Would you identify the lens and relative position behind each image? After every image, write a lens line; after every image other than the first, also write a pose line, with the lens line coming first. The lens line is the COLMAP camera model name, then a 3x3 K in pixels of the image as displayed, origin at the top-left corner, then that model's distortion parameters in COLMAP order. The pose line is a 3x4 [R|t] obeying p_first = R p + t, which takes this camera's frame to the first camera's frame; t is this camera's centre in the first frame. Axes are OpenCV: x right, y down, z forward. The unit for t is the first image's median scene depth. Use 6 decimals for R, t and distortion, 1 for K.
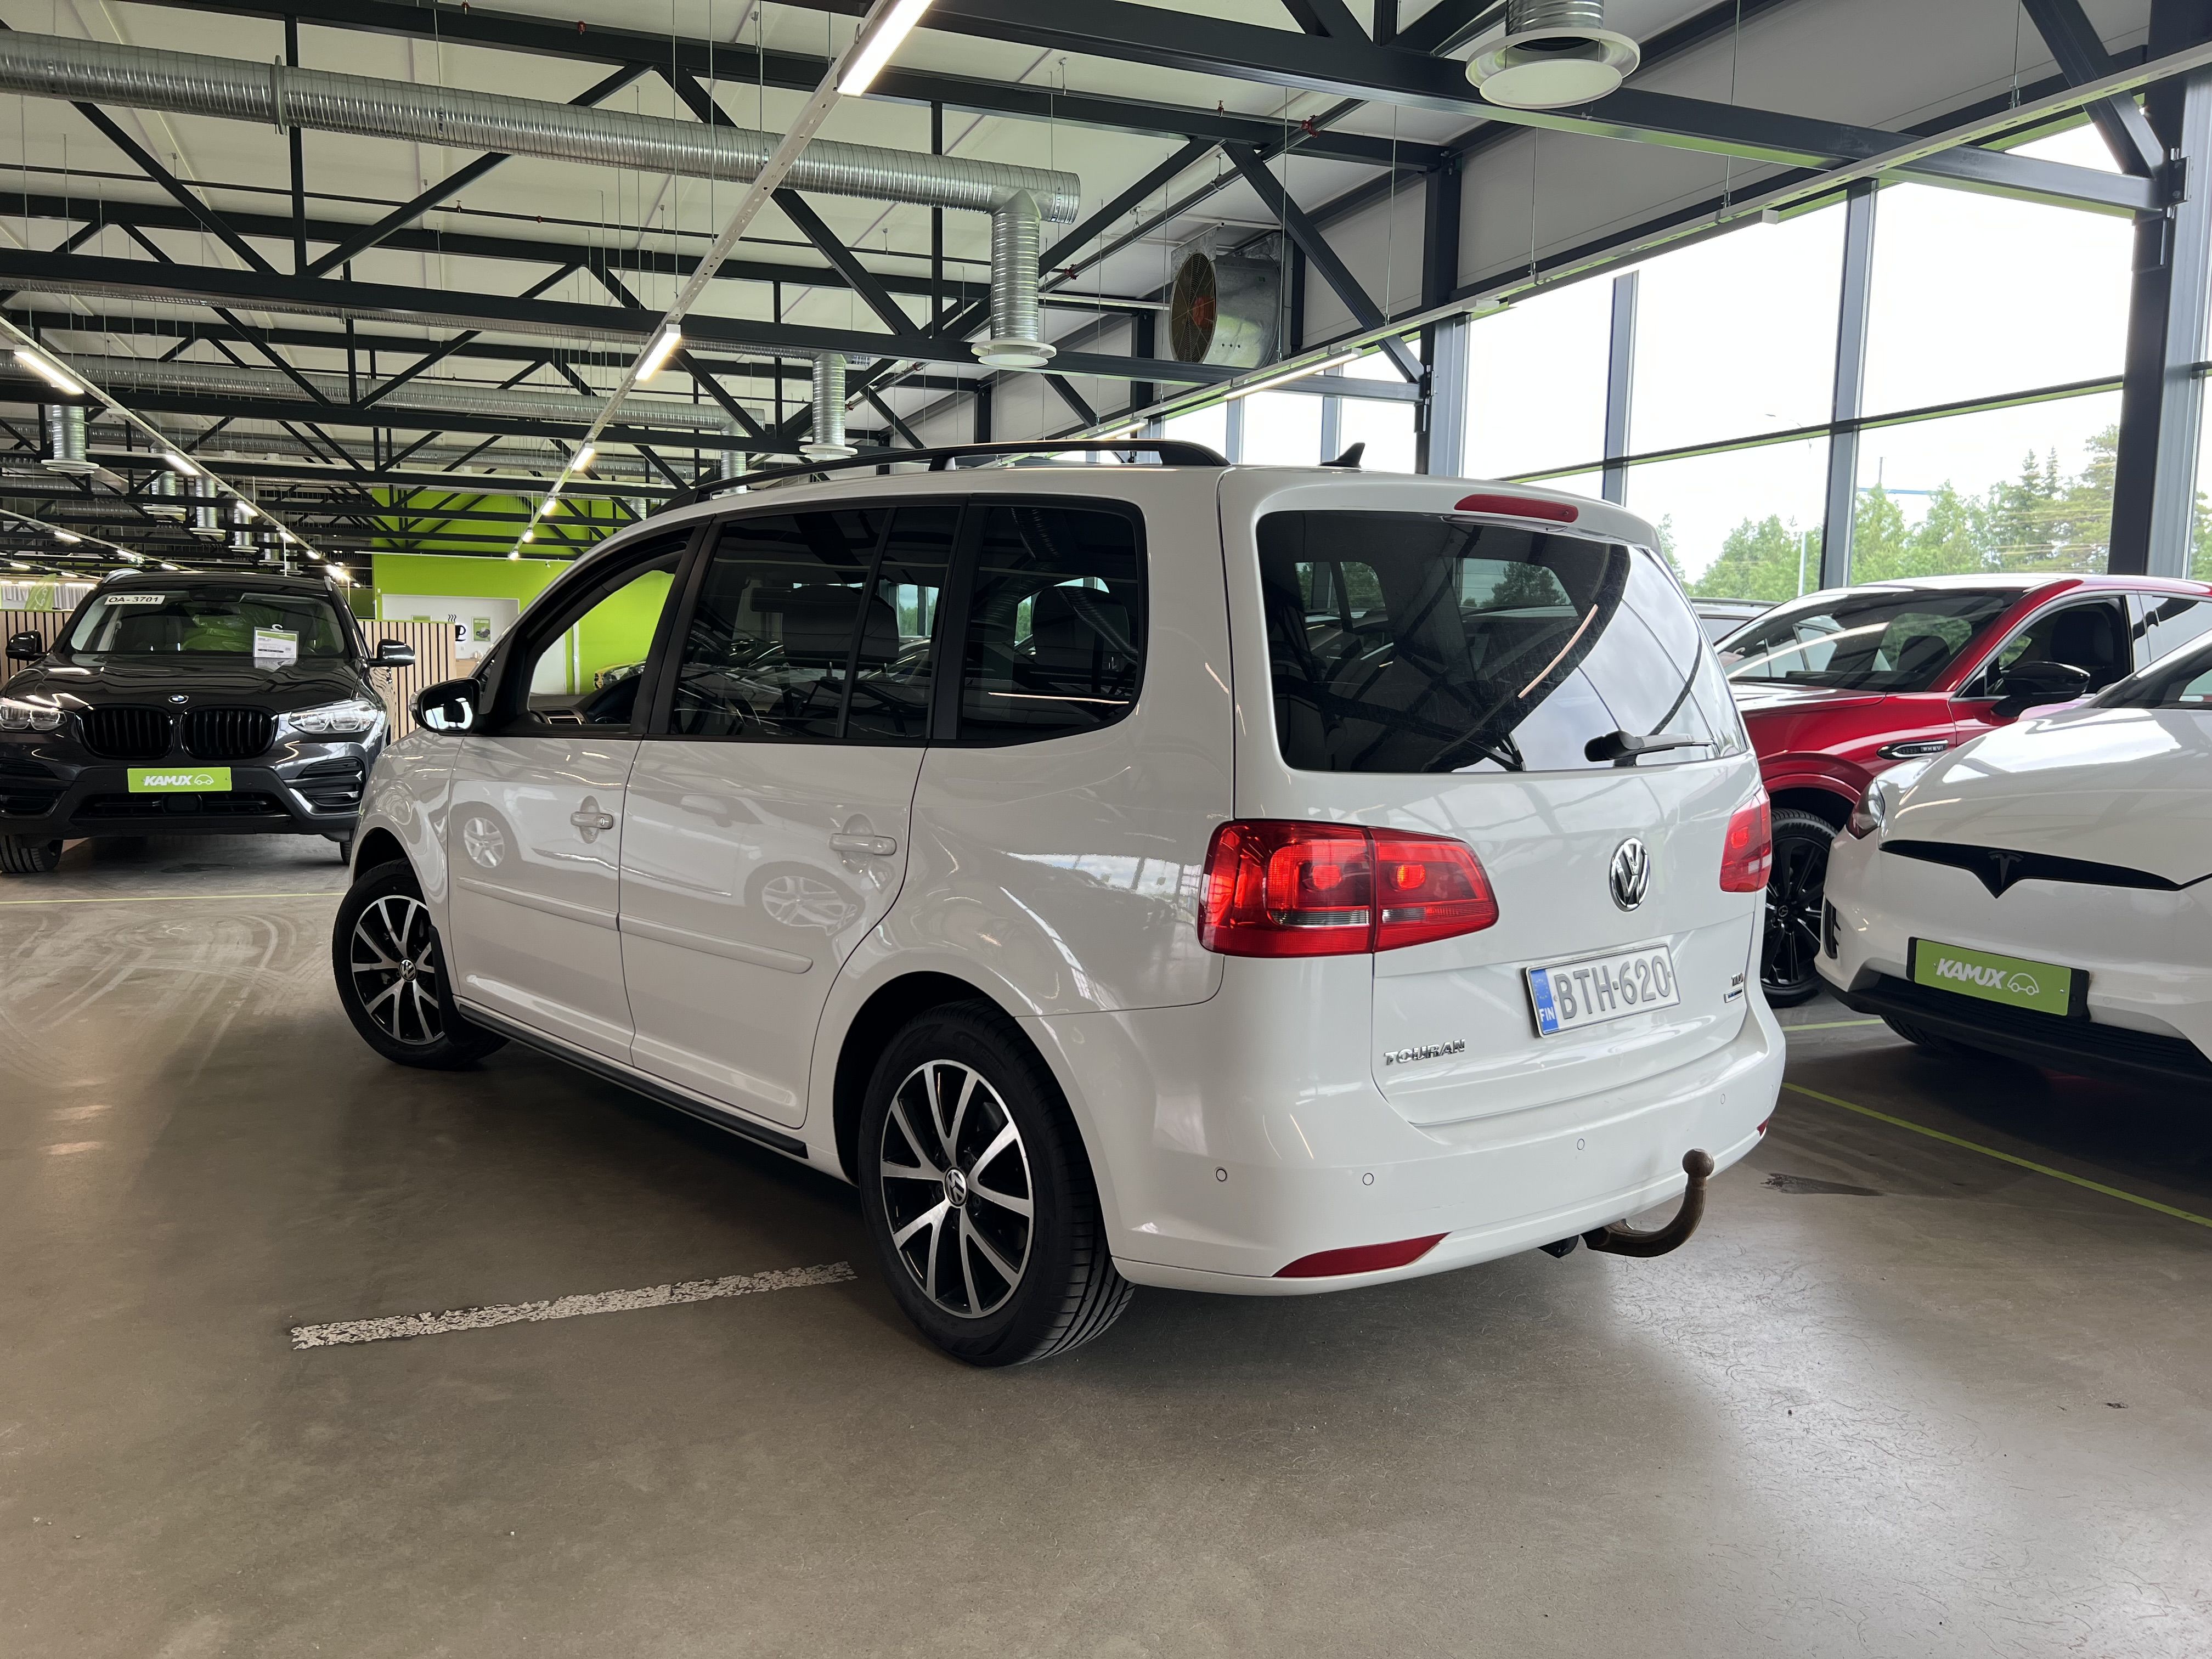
lens RADIAL K [[1680.0, 0, 1095.6], [0, 1680.0, 823.4], [0, 0, 1]] dist [0.029295, -0.004985]
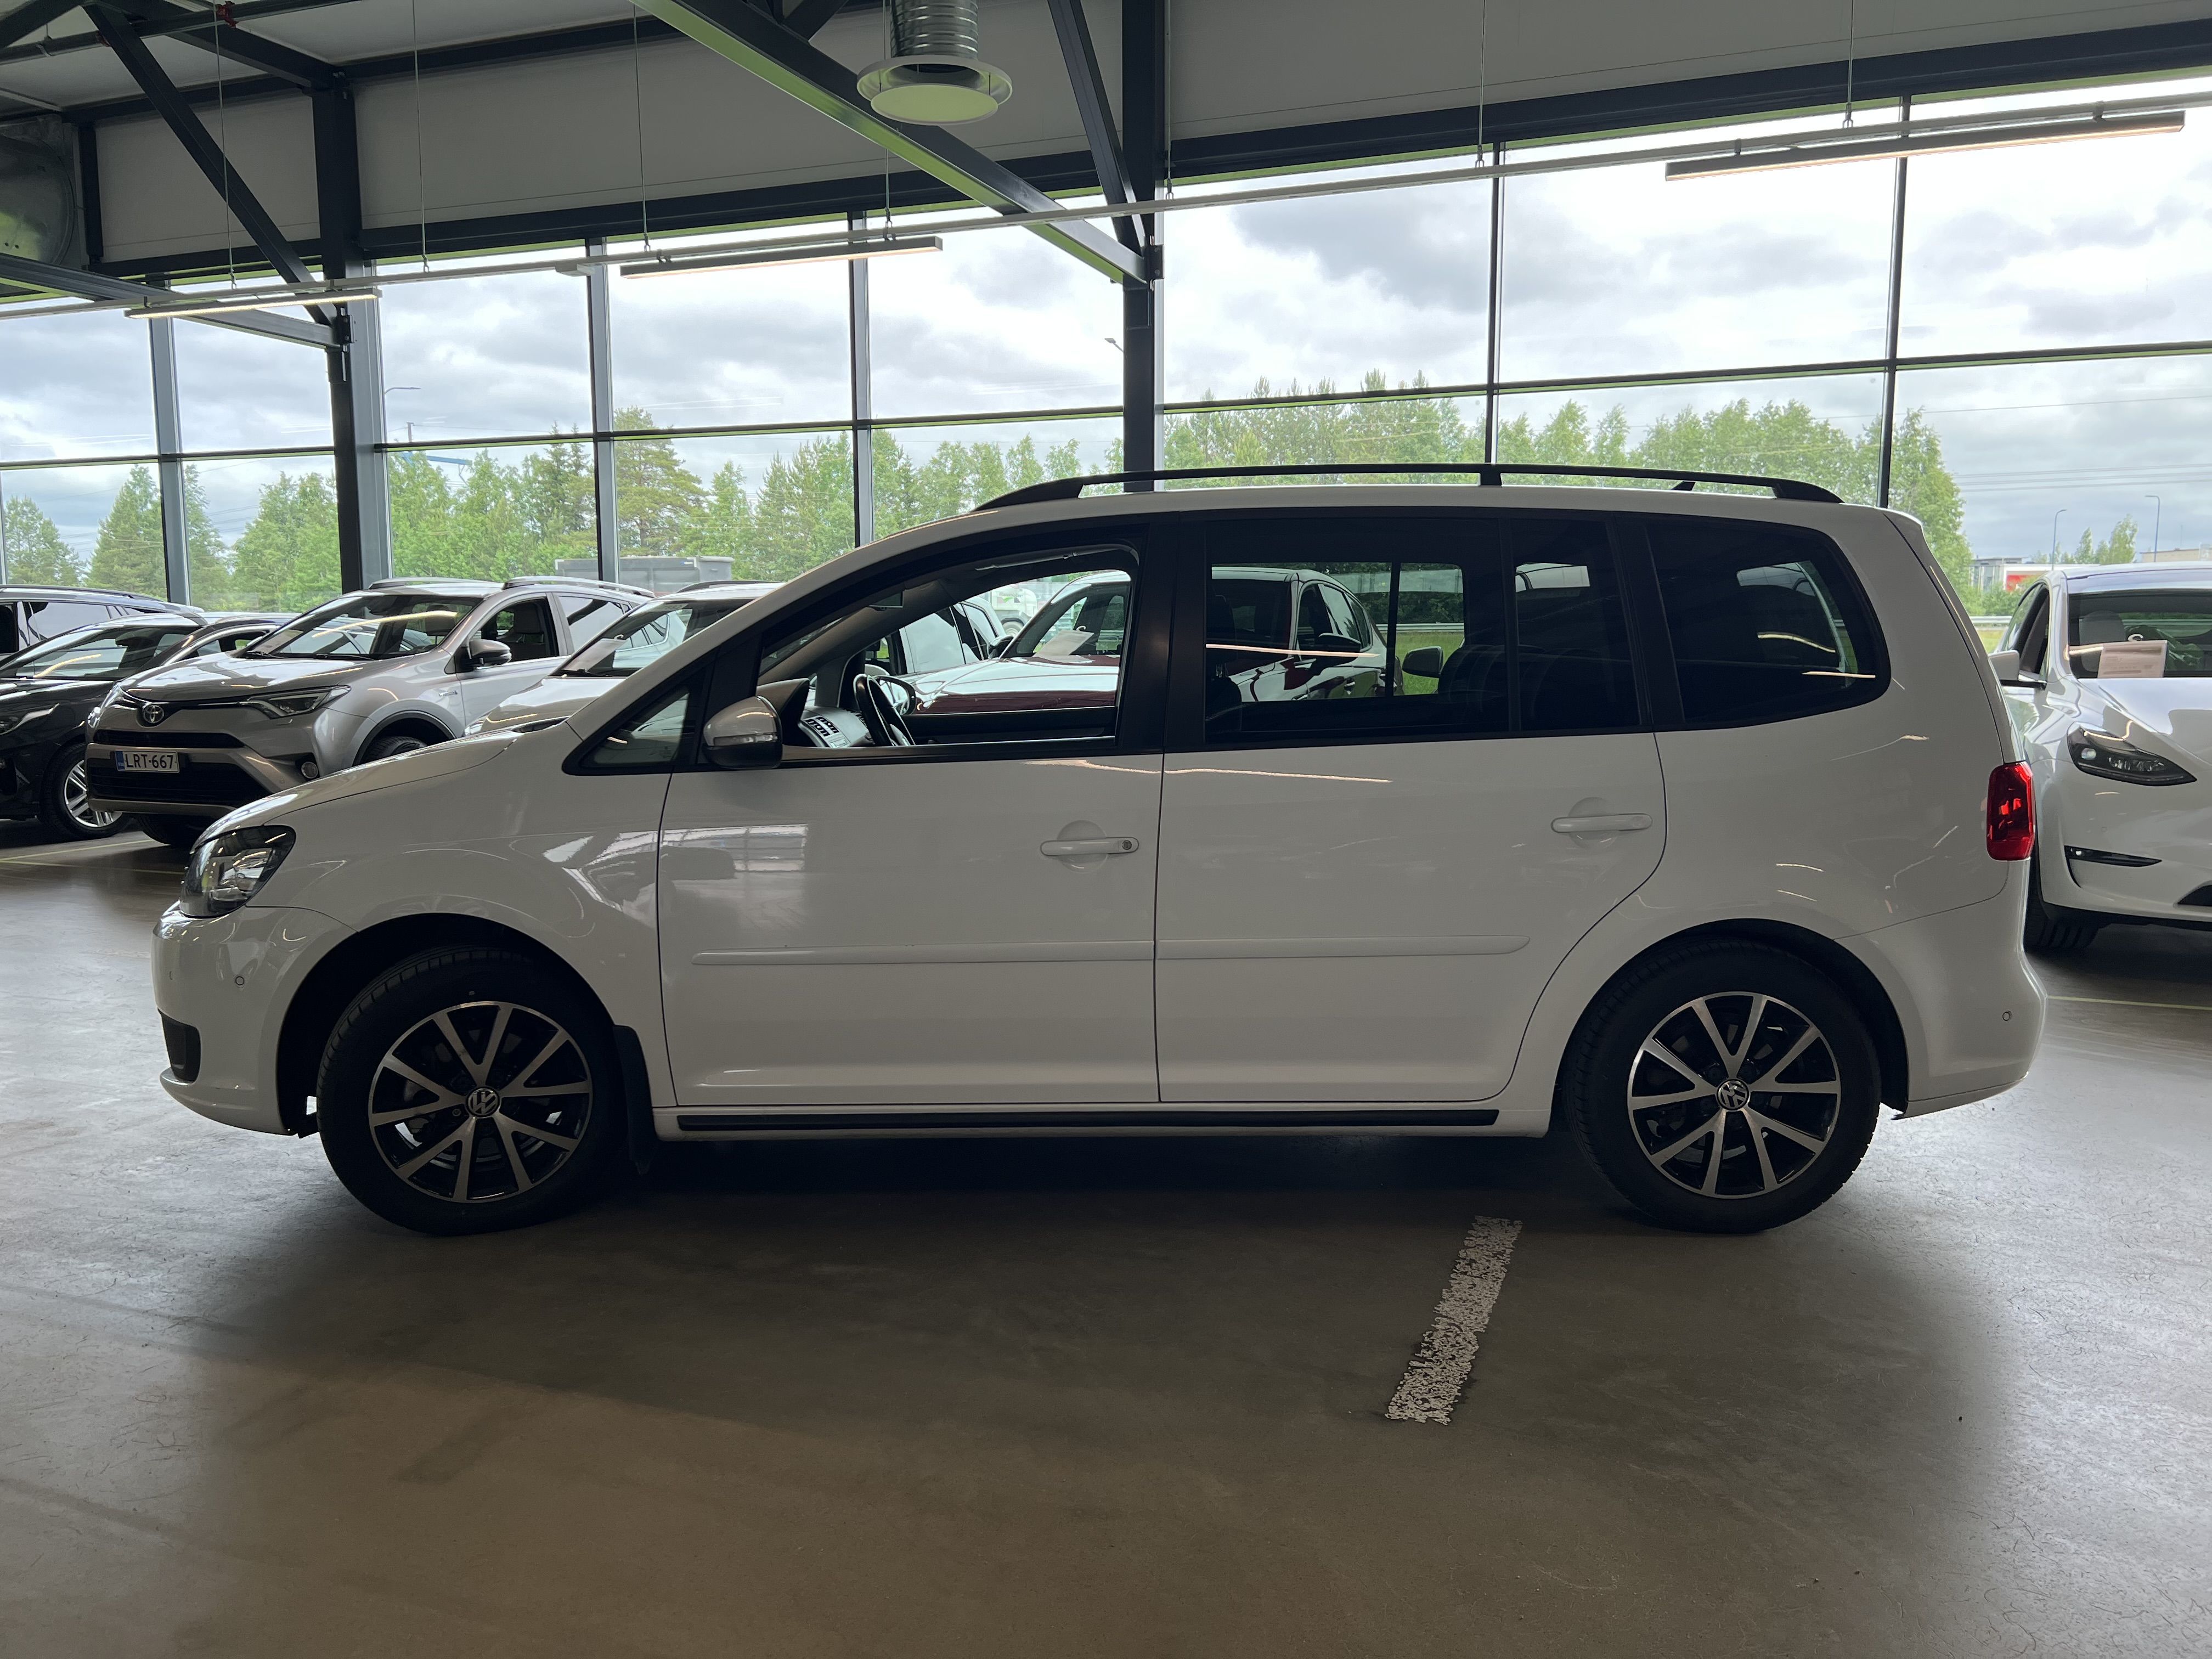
lens RADIAL K [[1680.0, 0, 1092.2], [0, 1680.0, 833.9], [0, 0, 1]] dist [0.029295, -0.004985]
pose [[0.668864, -0.107988, 0.735500, -1.114510], [0.087418, 0.993954, 0.066437, -0.079160], [-0.738227, 0.019859, 0.674260, 0.461171]]
